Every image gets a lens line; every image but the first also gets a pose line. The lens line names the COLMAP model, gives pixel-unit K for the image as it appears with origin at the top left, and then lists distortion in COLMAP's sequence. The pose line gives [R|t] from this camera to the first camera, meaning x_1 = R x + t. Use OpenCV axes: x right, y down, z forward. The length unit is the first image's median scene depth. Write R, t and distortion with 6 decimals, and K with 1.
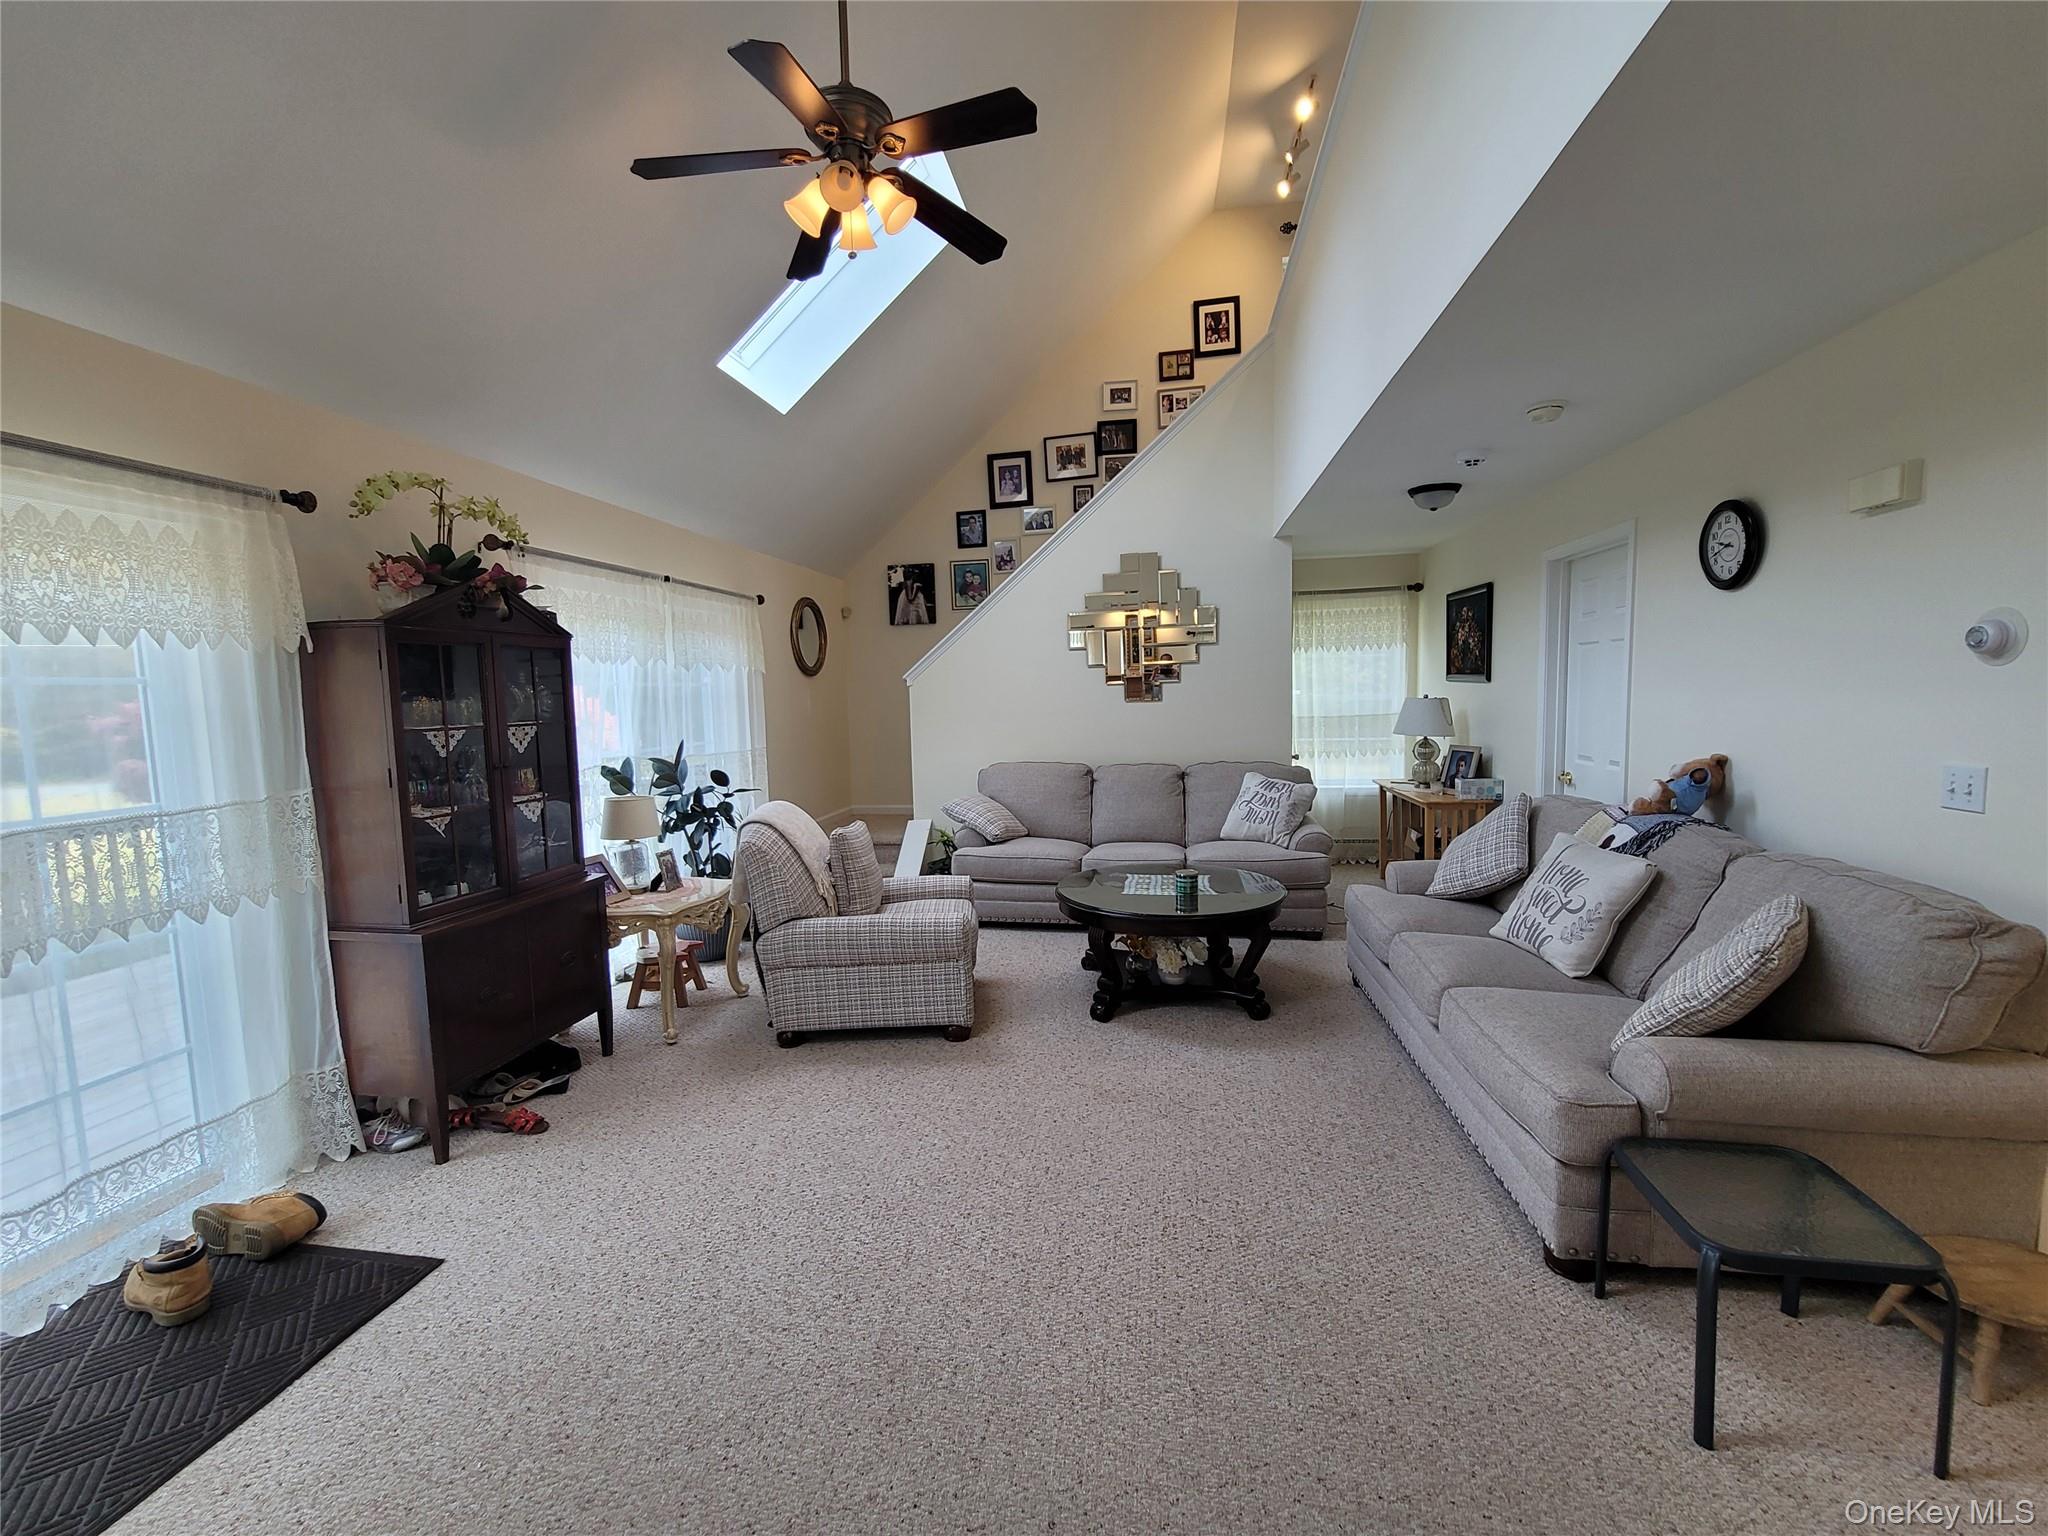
lens RADIAL K [[830.6, 0, 1018.5], [0, 830.6, 762.4], [0, 0, 1]] dist [-0.002185, 0.000476]
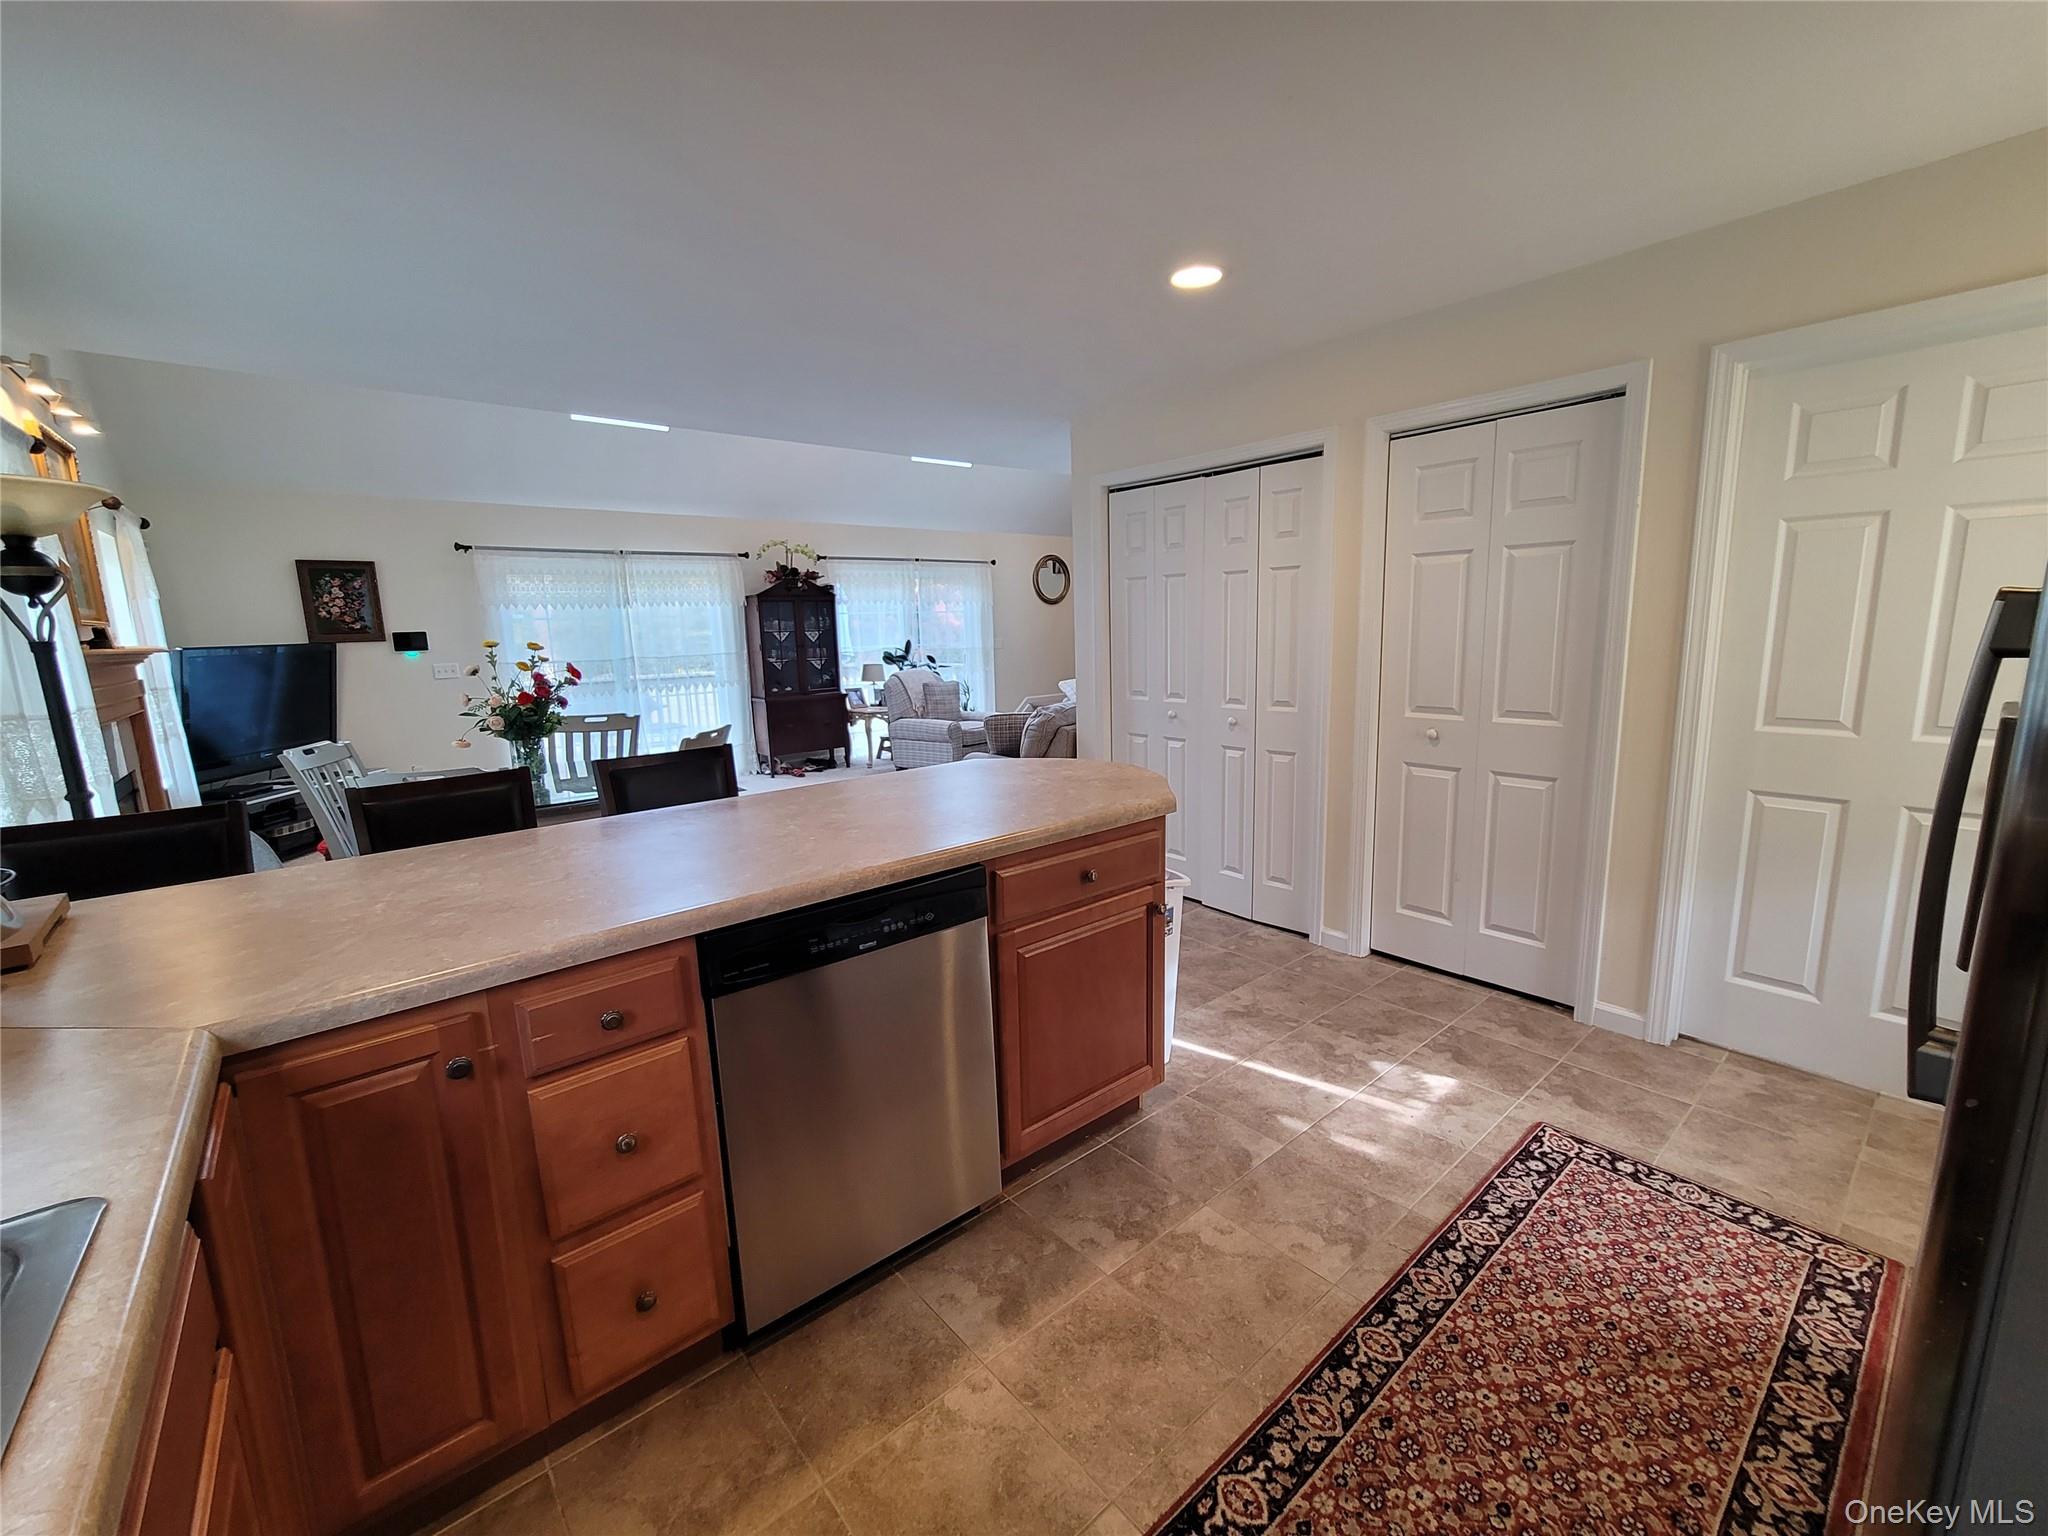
lens RADIAL K [[830.6, 0, 1022.7], [0, 830.6, 768.3], [0, 0, 1]] dist [-0.002185, 0.000476]
pose [[0.764112, 0.116255, -0.634522, 1.613105], [-0.048124, 0.991159, 0.123644, 0.028570], [0.643286, -0.063942, 0.762951, -0.595838]]
